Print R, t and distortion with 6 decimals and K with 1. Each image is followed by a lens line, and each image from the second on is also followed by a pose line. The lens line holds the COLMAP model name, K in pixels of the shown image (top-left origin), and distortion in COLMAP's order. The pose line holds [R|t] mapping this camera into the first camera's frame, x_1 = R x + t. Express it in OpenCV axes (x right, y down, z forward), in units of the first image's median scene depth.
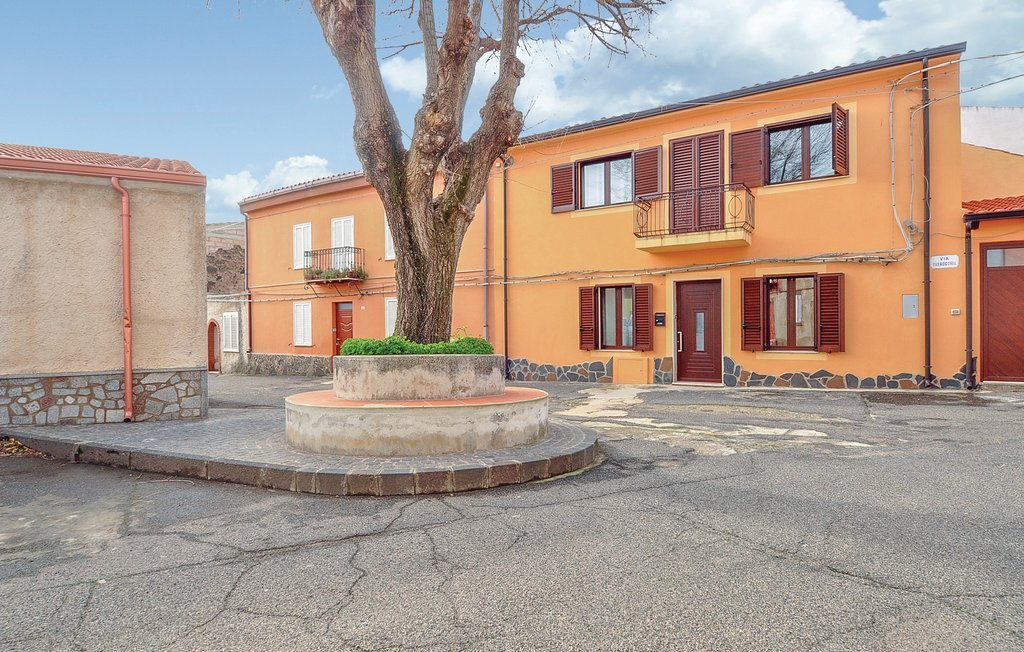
lens RADIAL K [[543.7, 0, 509.7], [0, 543.7, 331.5], [0, 0, 1]] dist [0.003237, -0.002362]
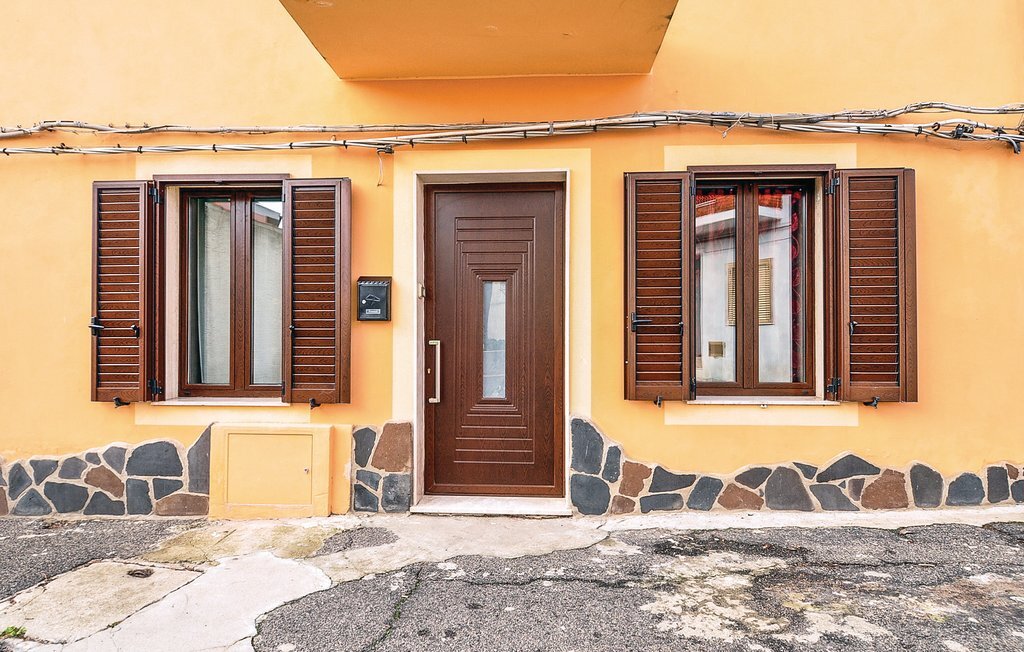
lens RADIAL K [[543.7, 0, 509.1], [0, 543.7, 336.1], [0, 0, 1]] dist [0.003237, -0.002362]
pose [[0.877282, 0.013127, 0.479796, 0.199087], [-0.004633, 0.999811, -0.018883, 0.003947], [-0.479954, 0.014343, 0.877177, 0.702710]]
